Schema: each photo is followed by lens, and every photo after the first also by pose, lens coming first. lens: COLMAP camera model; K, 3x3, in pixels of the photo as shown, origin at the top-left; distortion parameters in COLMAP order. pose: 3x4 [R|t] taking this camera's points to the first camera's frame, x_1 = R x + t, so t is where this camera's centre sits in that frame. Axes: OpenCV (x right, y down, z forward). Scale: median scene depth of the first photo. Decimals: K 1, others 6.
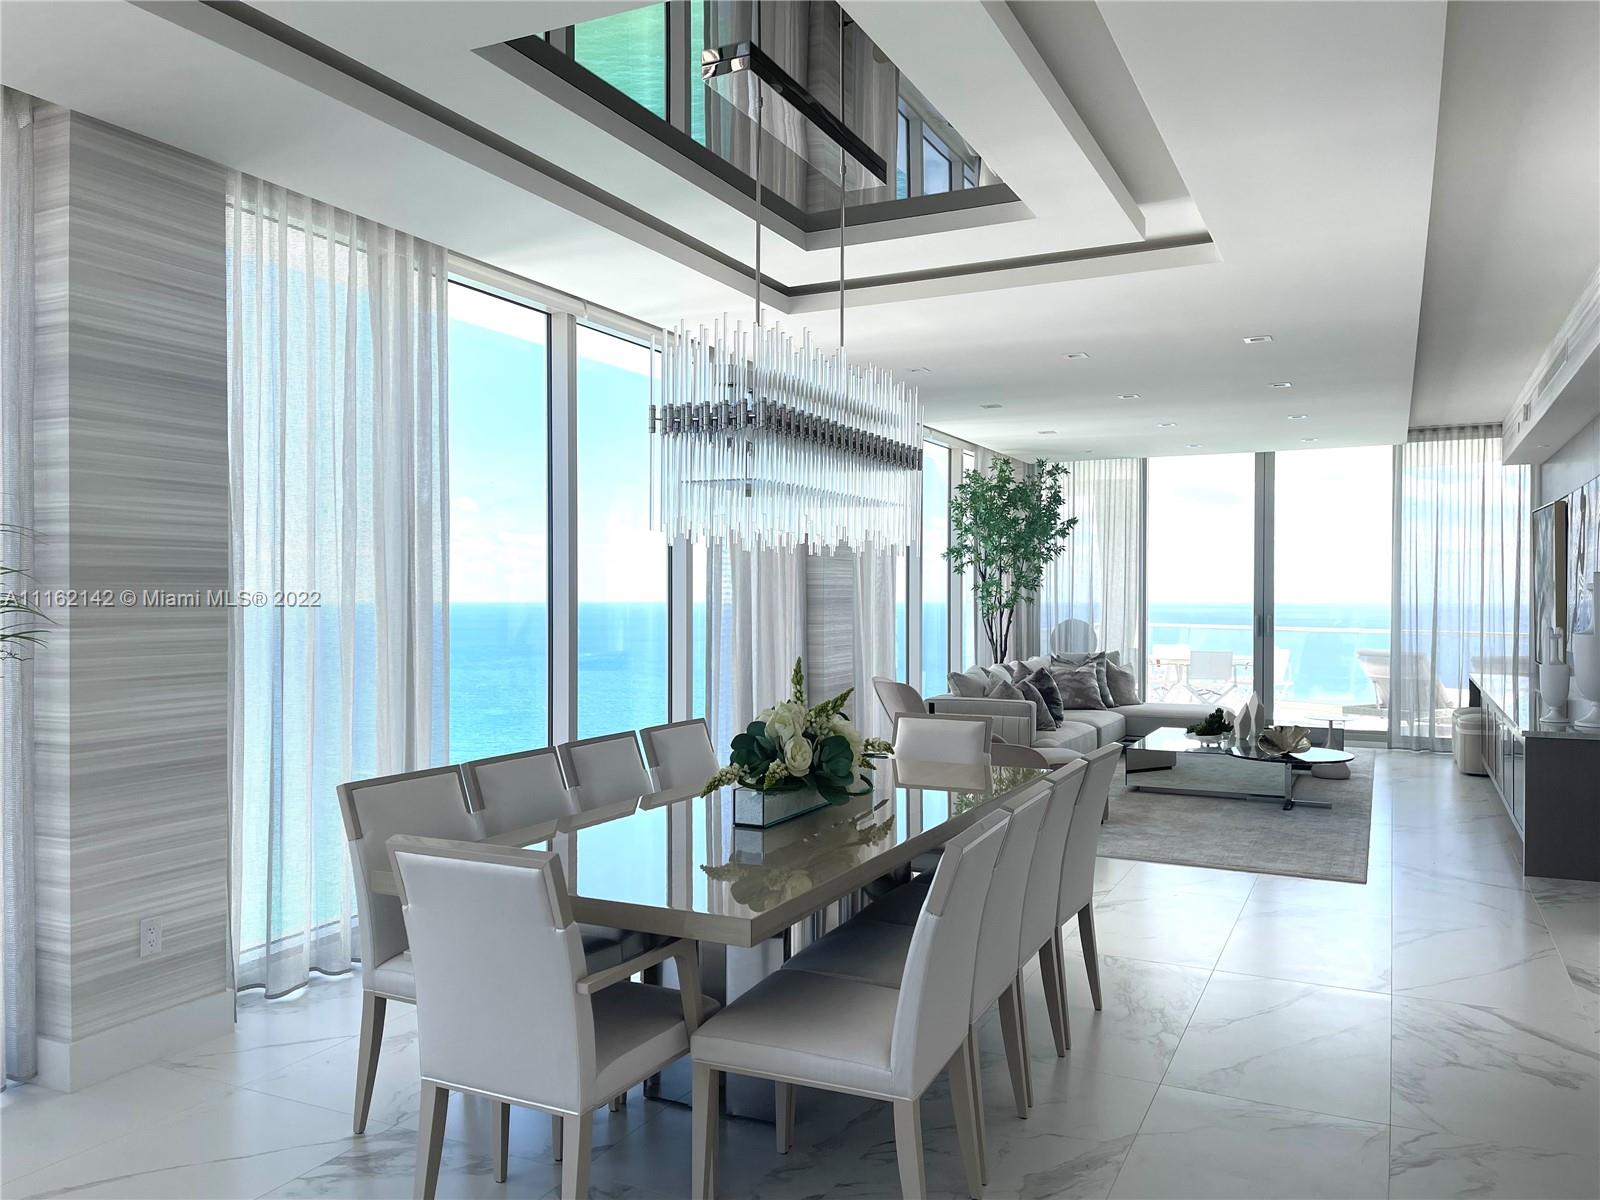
lens RADIAL K [[1200.4, 0, 800.0], [0, 1200.4, 600.0], [0, 0, 1]] dist [0.065168, -0.091687]
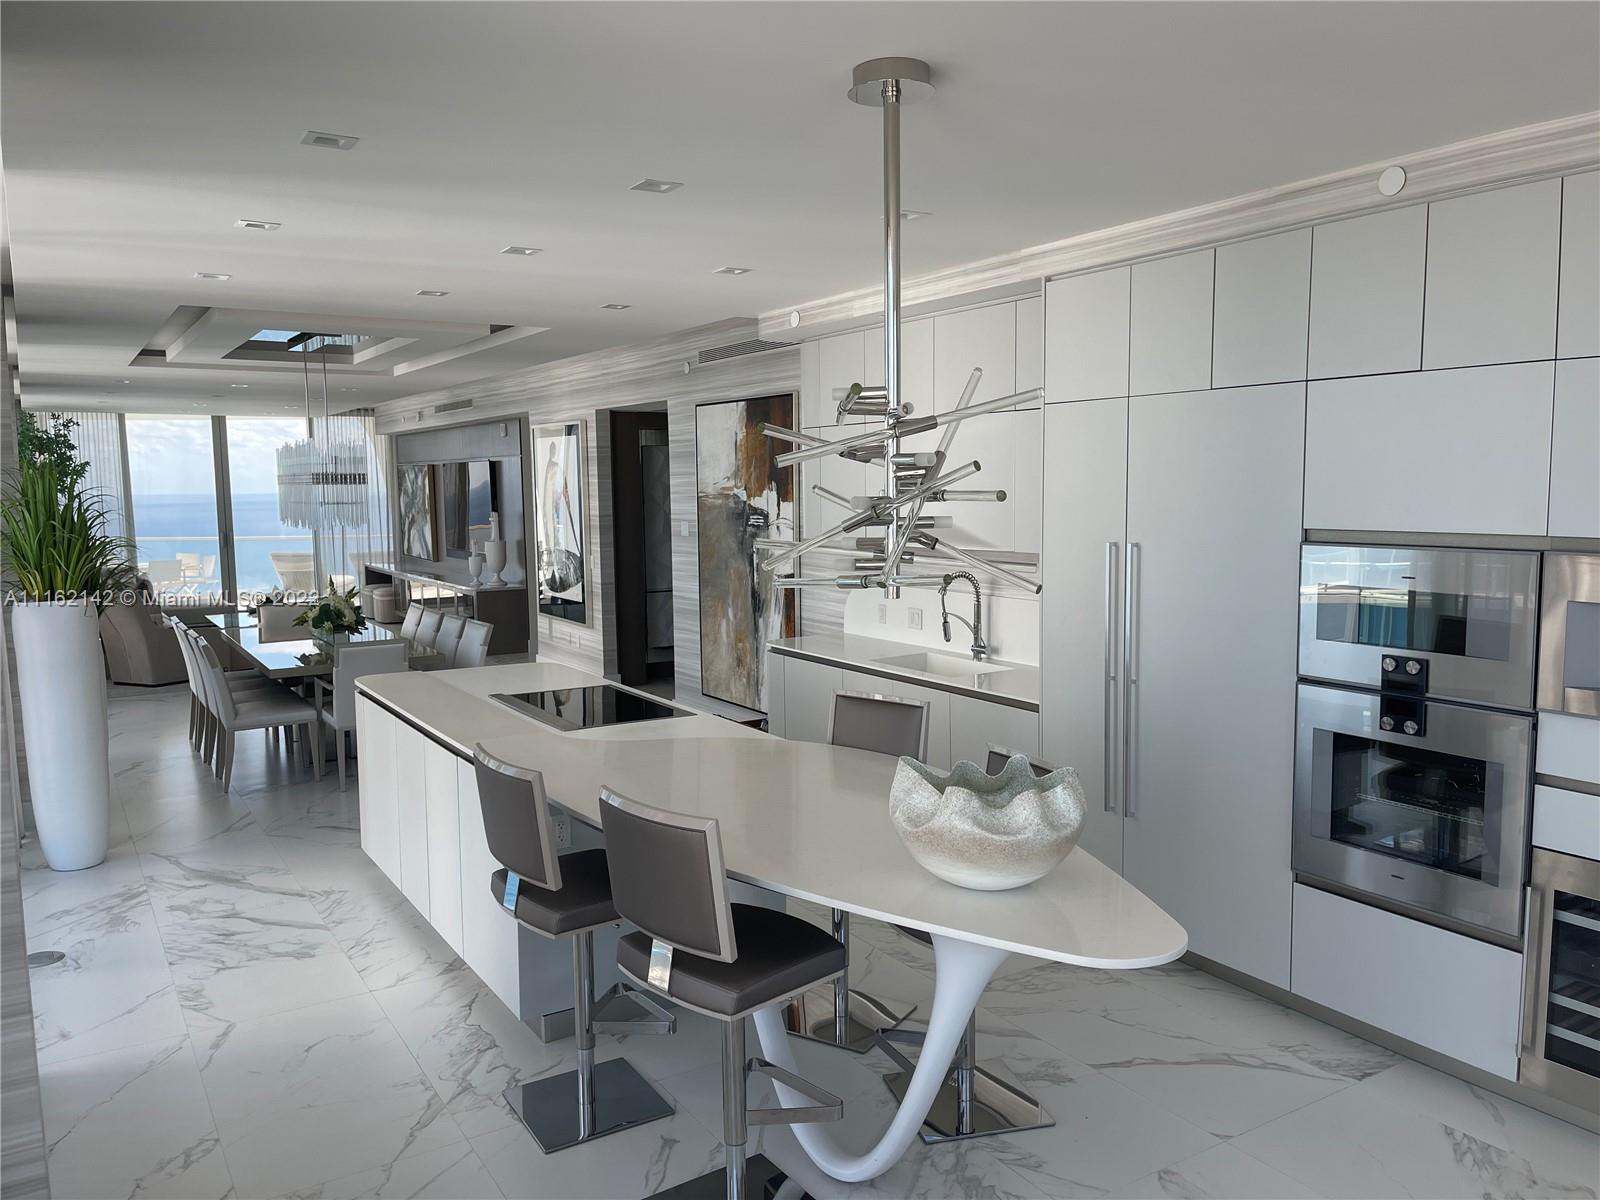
lens RADIAL K [[1200.4, 0, 800.0], [0, 1200.4, 600.0], [0, 0, 1]] dist [0.065168, -0.091687]
pose [[0.518023, -0.080931, 0.851529, -0.500676], [0.021394, 0.996428, 0.081688, -0.011939], [-0.855099, -0.024098, 0.517905, -0.309209]]
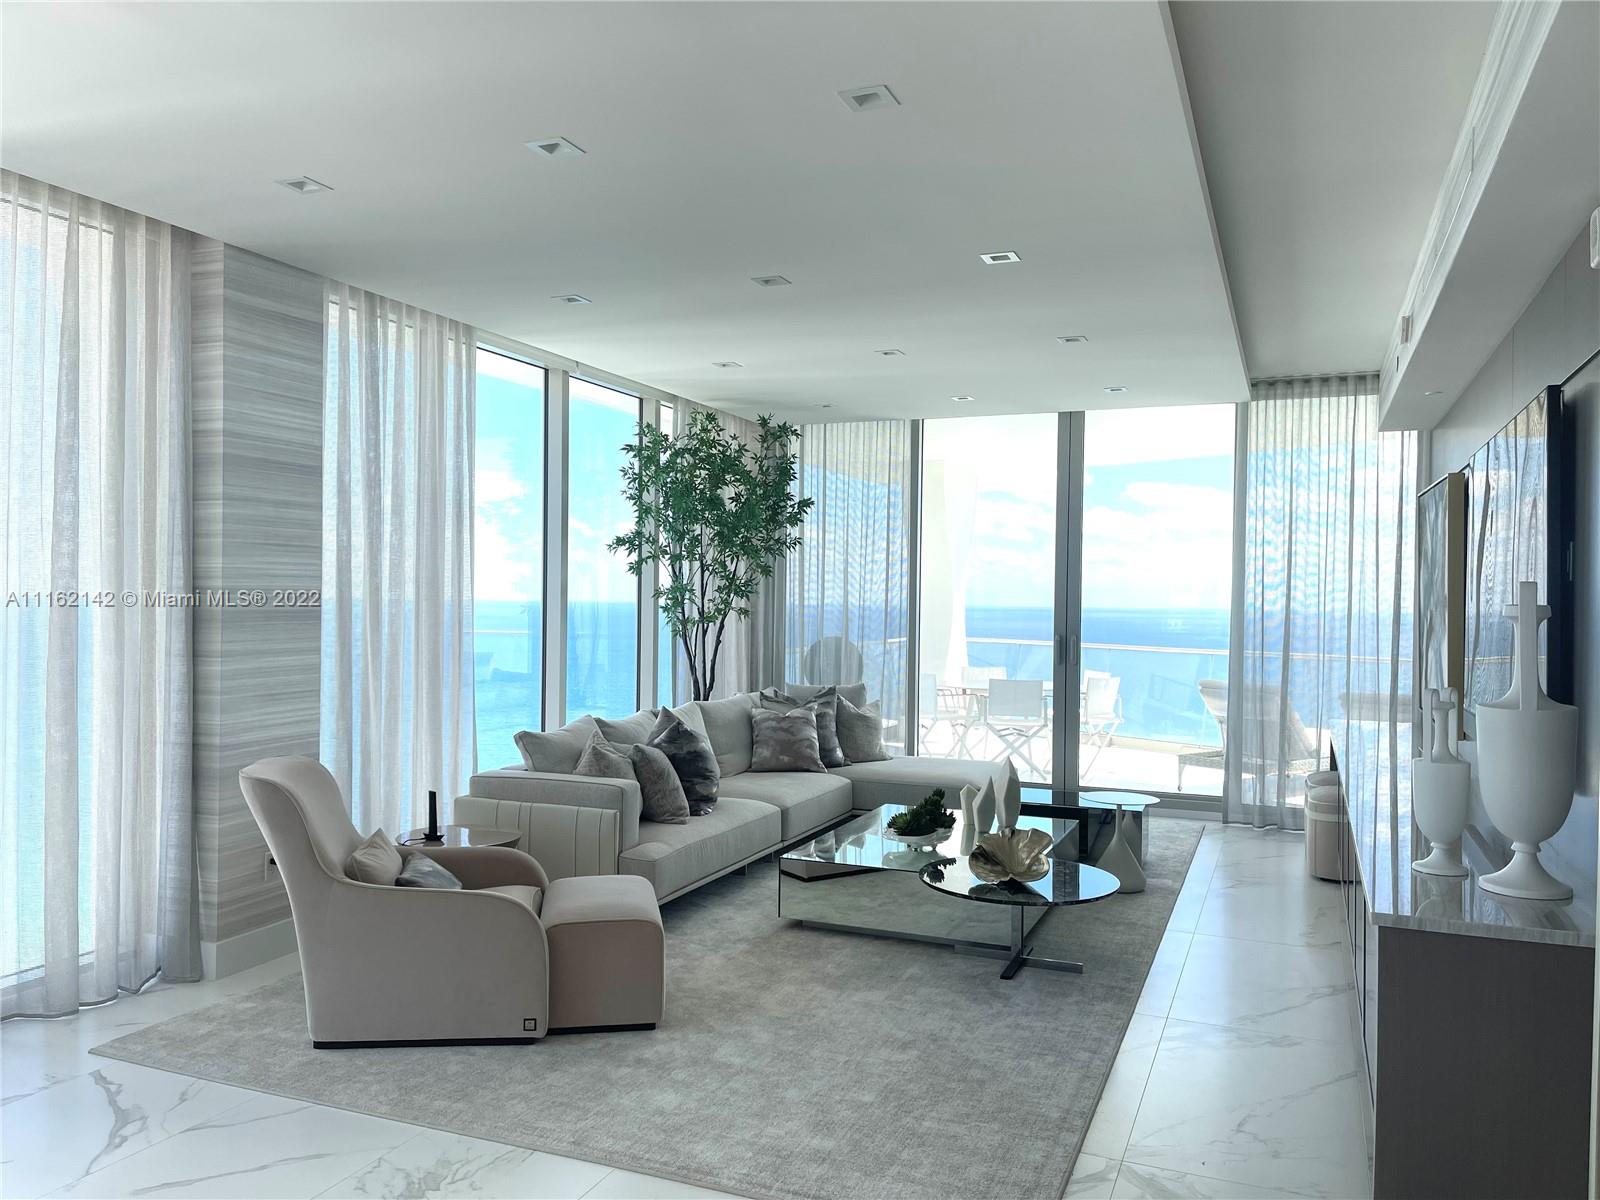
lens RADIAL K [[1200.4, 0, 800.0], [0, 1200.4, 600.0], [0, 0, 1]] dist [0.065168, -0.091687]
pose [[0.997681, 0.010748, 0.067202, 0.185178], [-0.010705, 0.999942, -0.001000, -0.006909], [-0.067209, 0.000278, 0.997739, 0.299402]]
